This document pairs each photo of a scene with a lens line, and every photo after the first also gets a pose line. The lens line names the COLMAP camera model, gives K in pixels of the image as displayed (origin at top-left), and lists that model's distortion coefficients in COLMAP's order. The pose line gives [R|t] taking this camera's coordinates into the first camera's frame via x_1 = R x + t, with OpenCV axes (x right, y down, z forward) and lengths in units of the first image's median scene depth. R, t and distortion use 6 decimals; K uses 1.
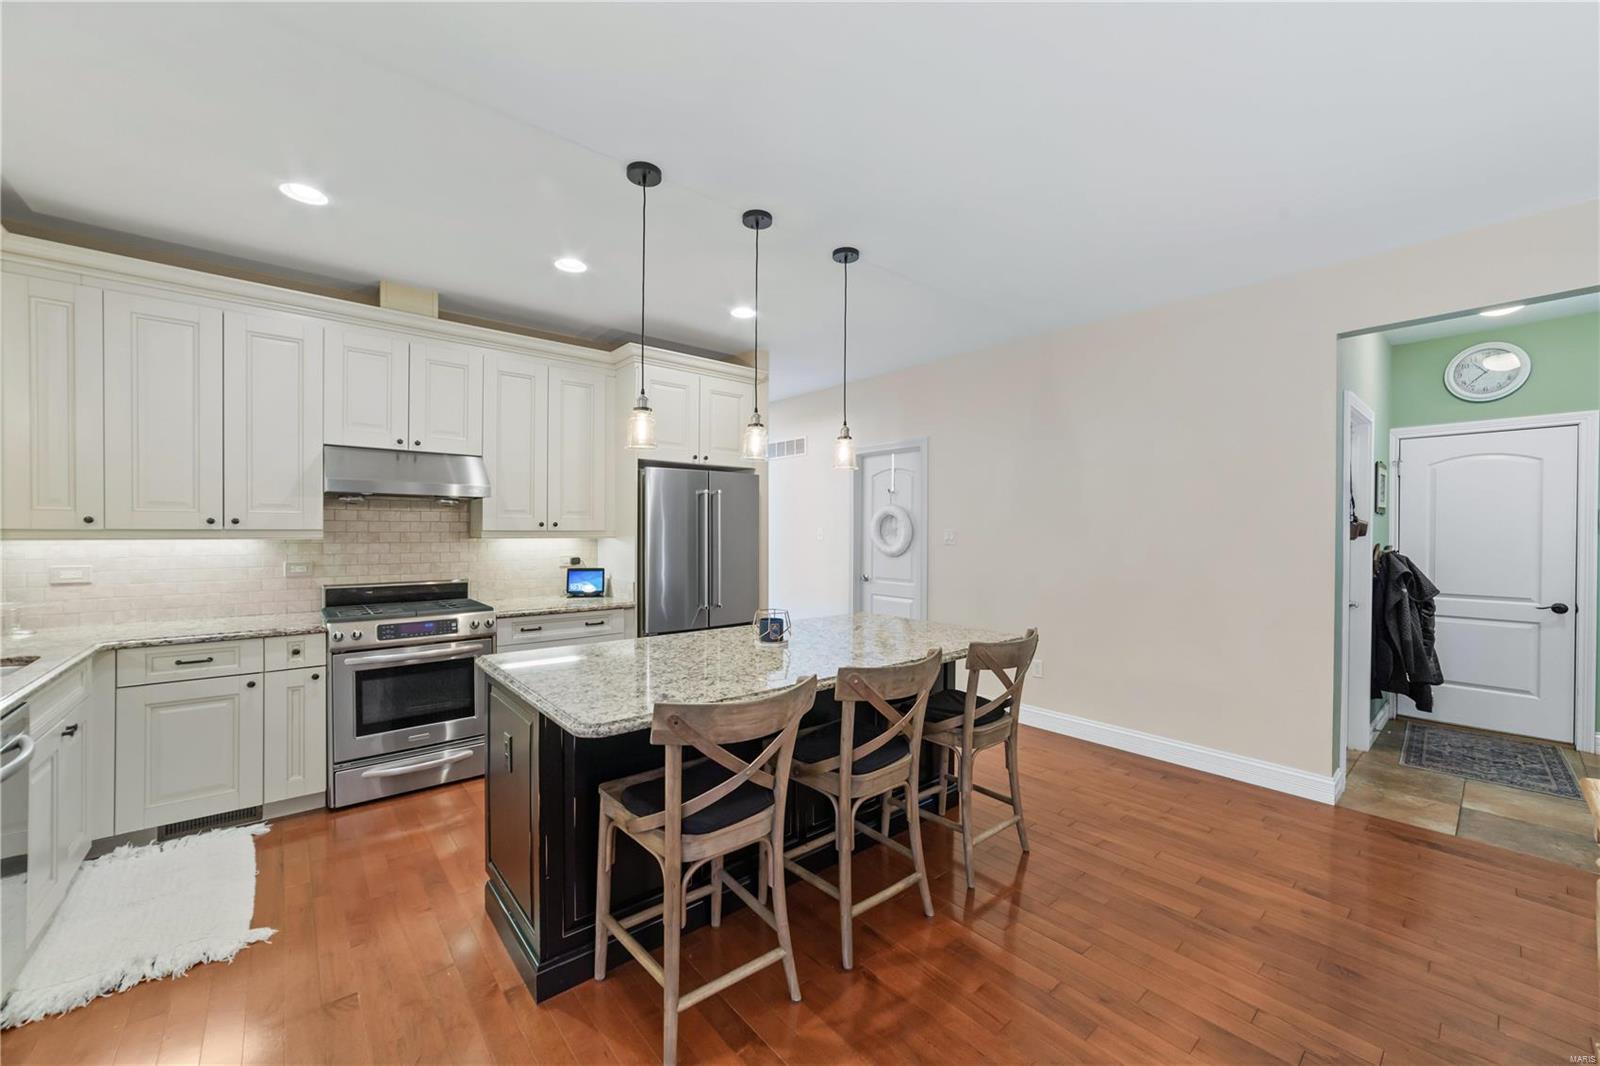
lens RADIAL K [[622.3, 0, 815.6], [0, 622.3, 540.5], [0, 0, 1]] dist [-0.020736, 0.007060]
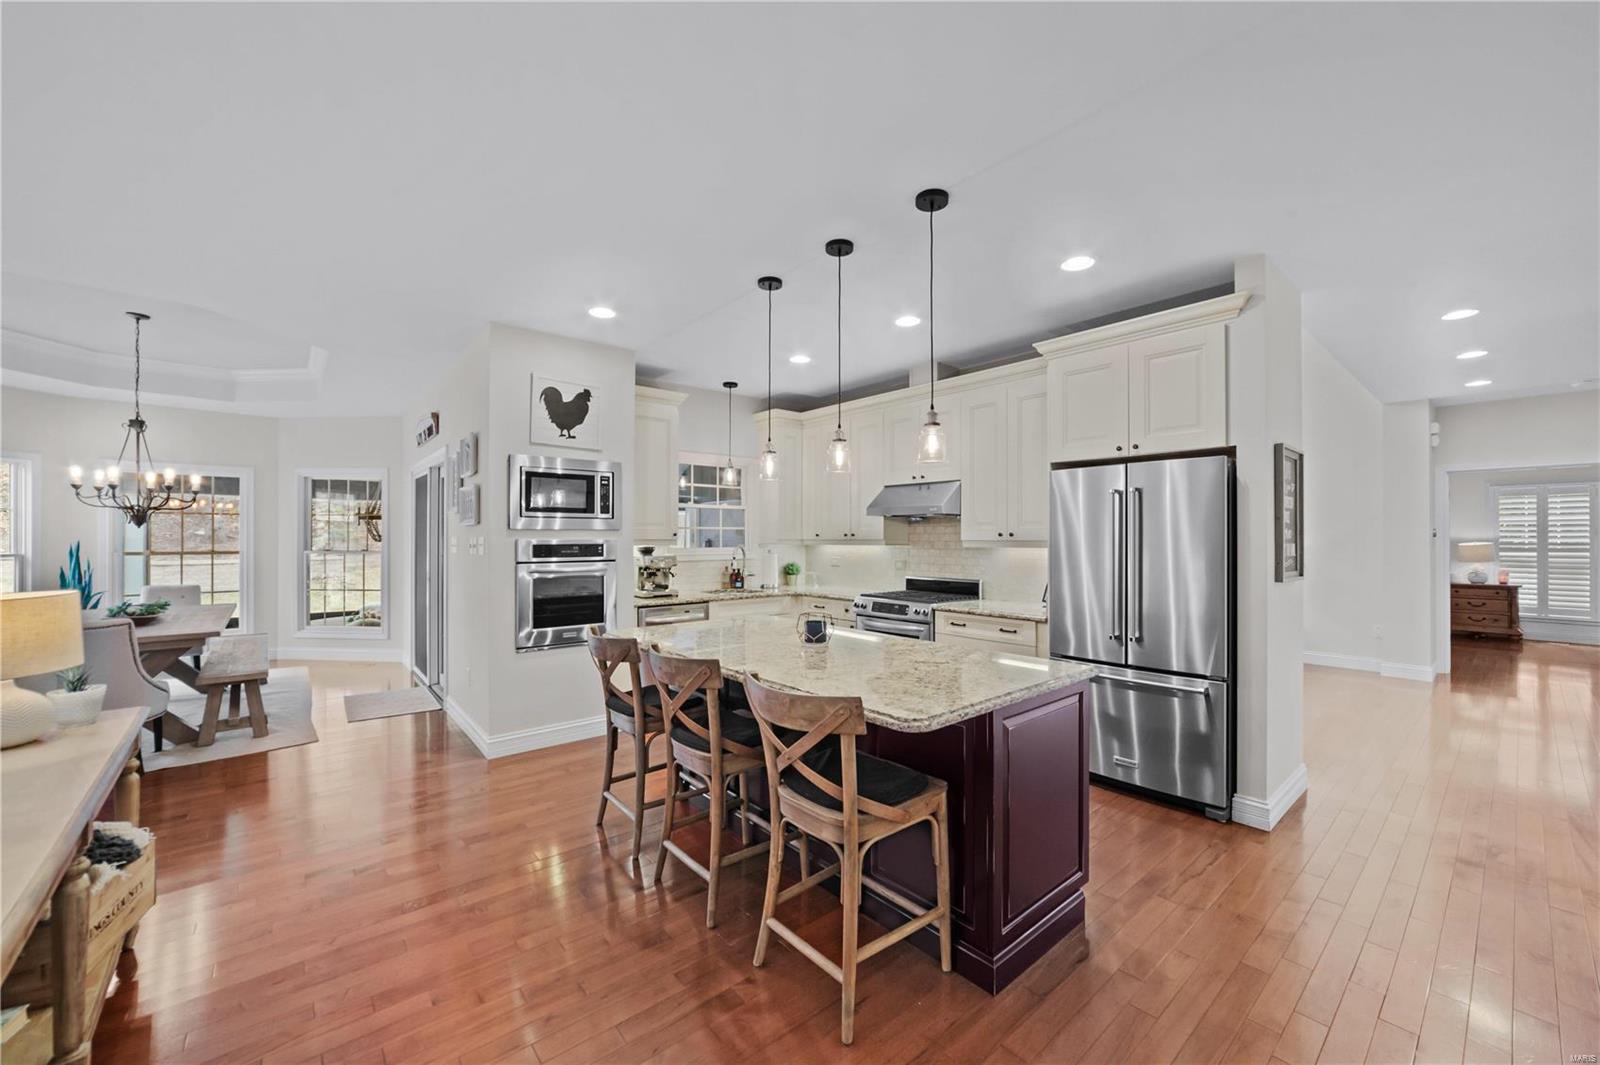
lens RADIAL K [[622.3, 0, 809.3], [0, 622.3, 531.0], [0, 0, 1]] dist [-0.020736, 0.007060]
pose [[0.000323, -0.009871, -0.999951, 0.678646], [-0.012777, 0.999870, -0.009874, -0.017585], [0.999918, 0.012780, 0.000197, 0.682399]]
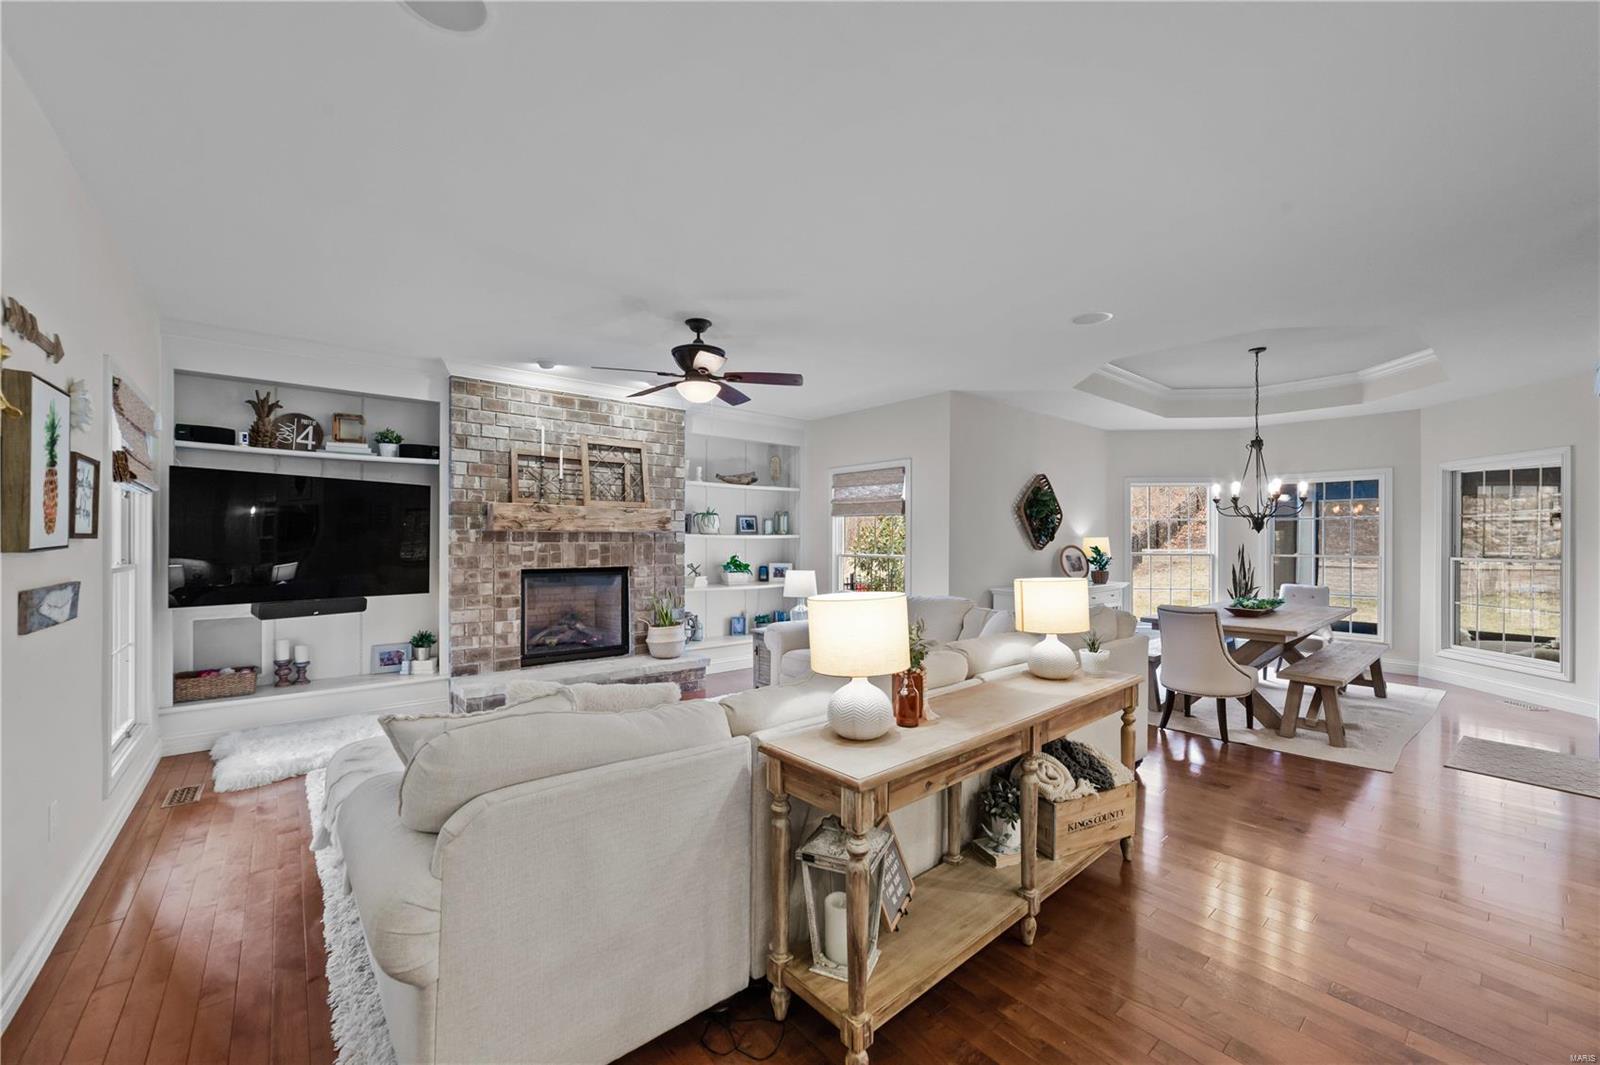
lens RADIAL K [[622.3, 0, 792.0], [0, 622.3, 543.1], [0, 0, 1]] dist [-0.020736, 0.007060]
pose [[-0.999814, -0.001890, 0.019198, 0.507651], [-0.001561, 0.999852, 0.017119, -0.017968], [-0.019228, 0.017086, -0.999669, 0.785399]]
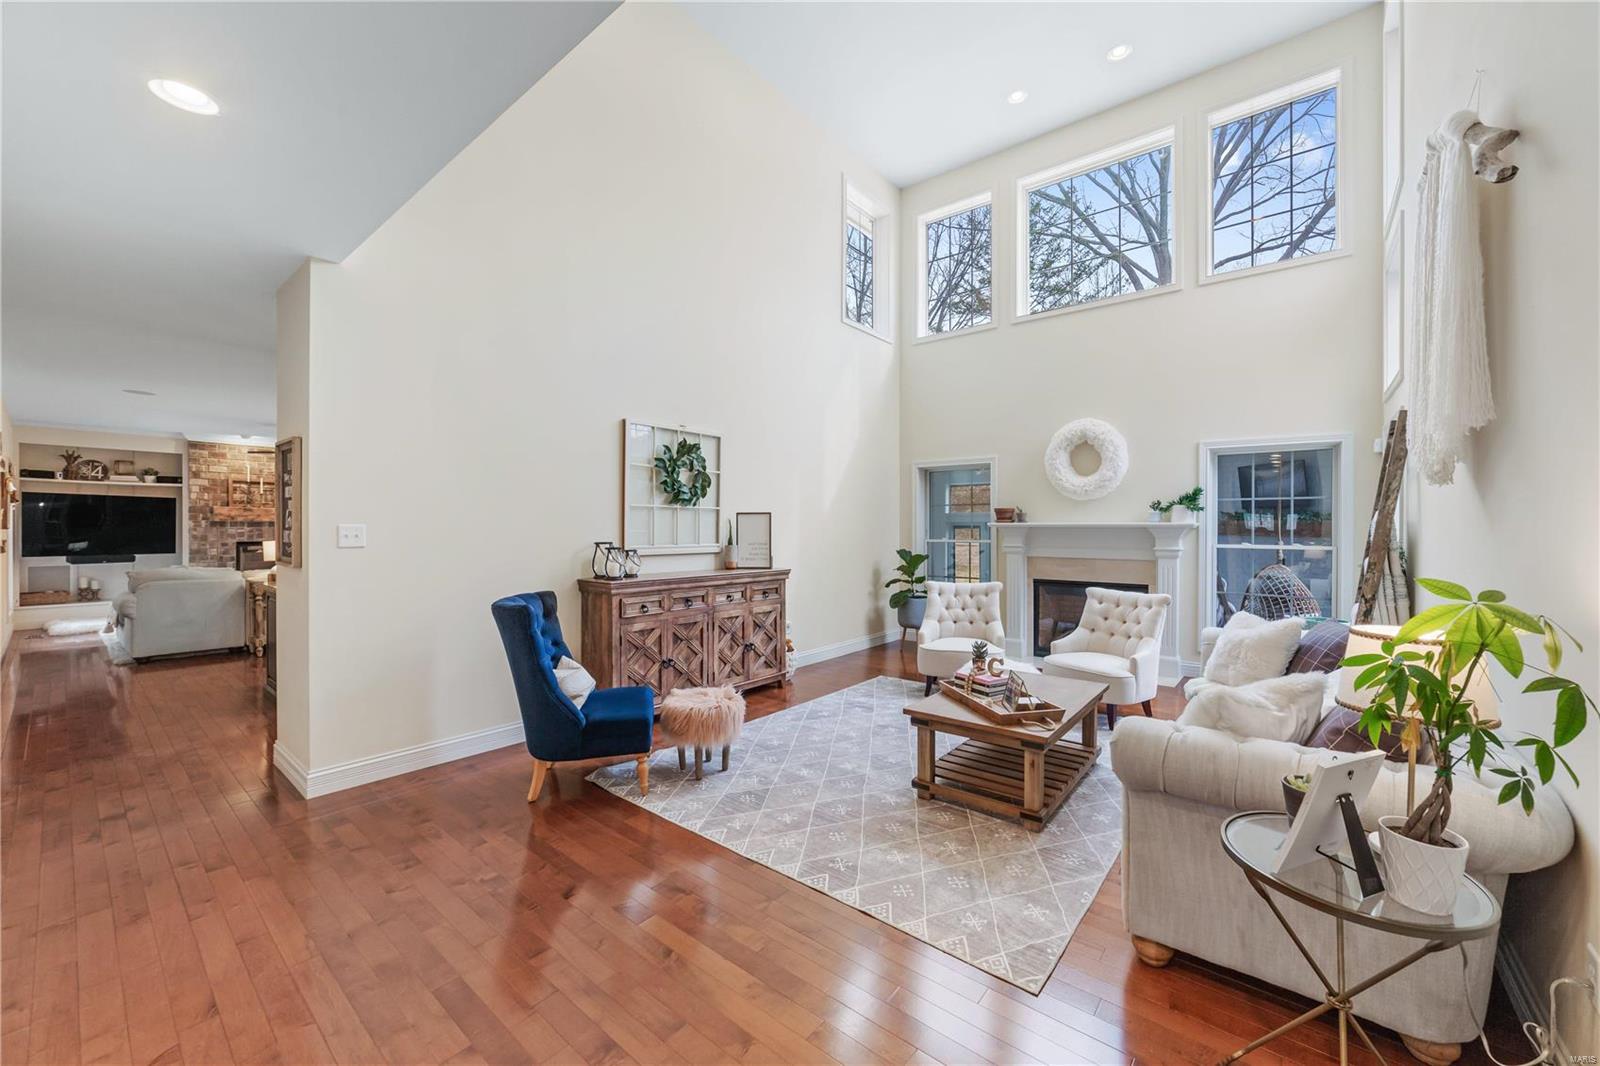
lens RADIAL K [[622.3, 0, 808.0], [0, 622.3, 530.7], [0, 0, 1]] dist [-0.020736, 0.007060]
pose [[-0.983859, 0.000158, -0.178948, -0.736678], [-0.003338, 0.999809, 0.019232, -0.037862], [0.178917, 0.019519, -0.983671, 2.347794]]
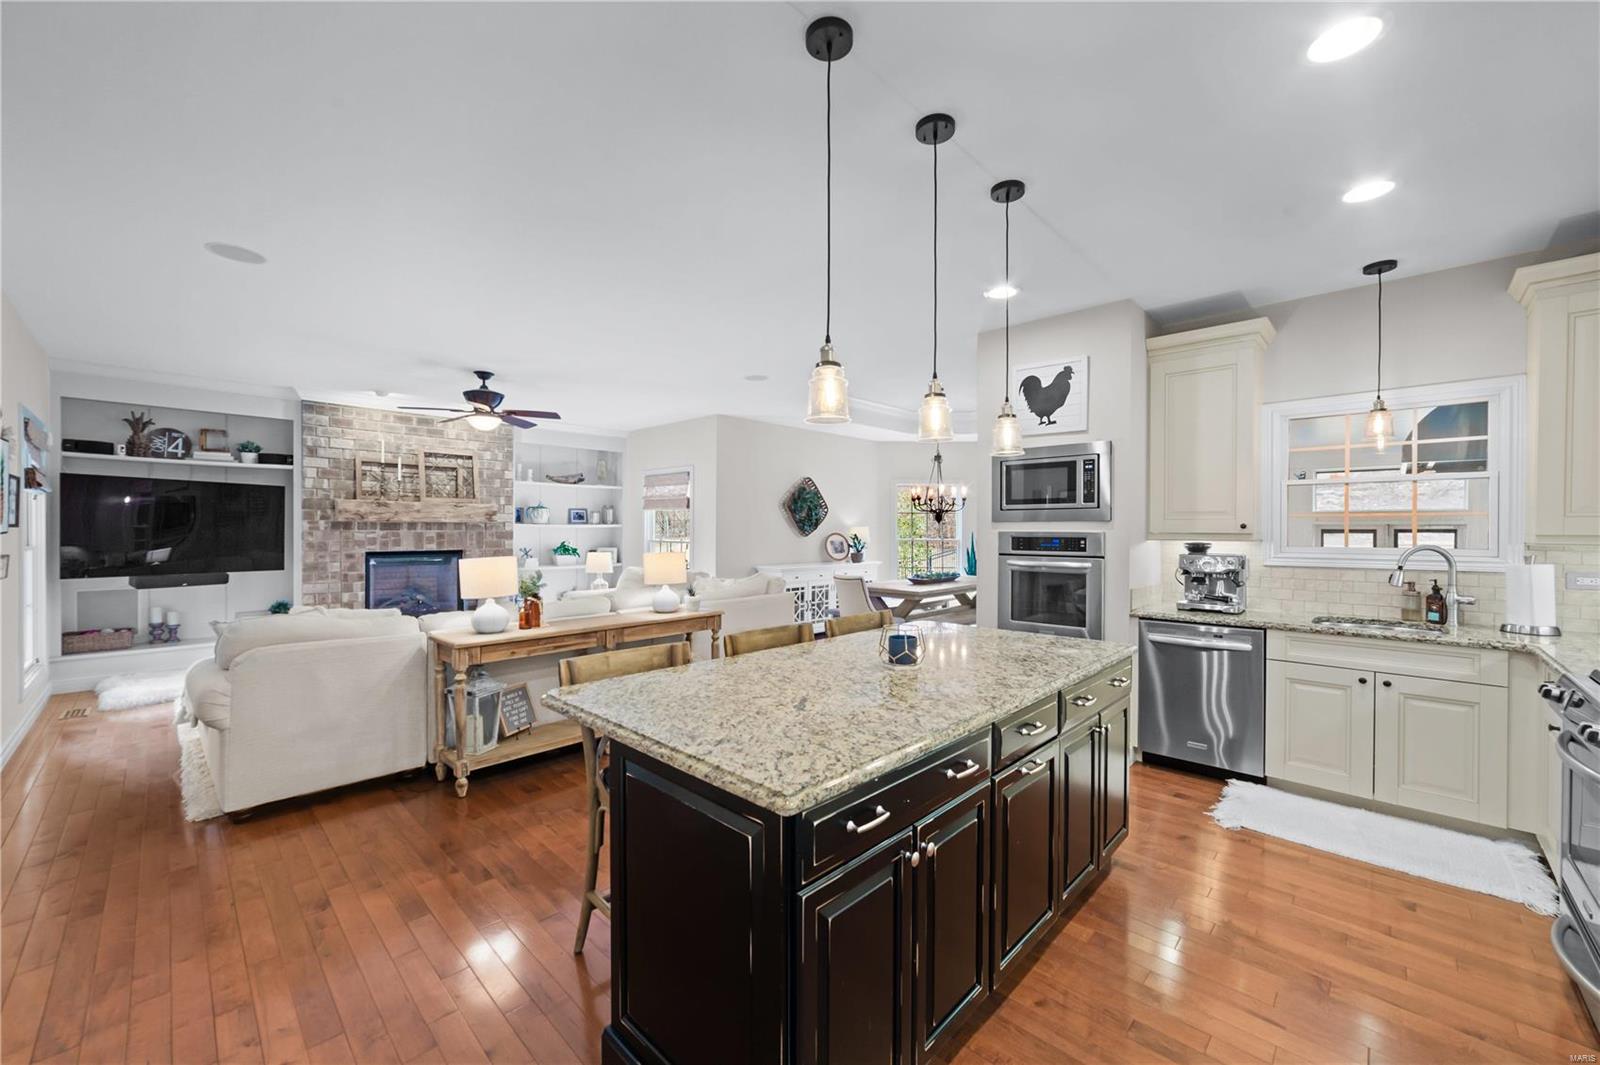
lens RADIAL K [[622.3, 0, 796.4], [0, 622.3, 533.5], [0, 0, 1]] dist [-0.020736, 0.007060]
pose [[-0.995660, -0.001399, -0.093058, 0.095844], [-0.003224, 0.999805, 0.019470, -0.024367], [0.093012, 0.019685, -0.995470, 1.253391]]
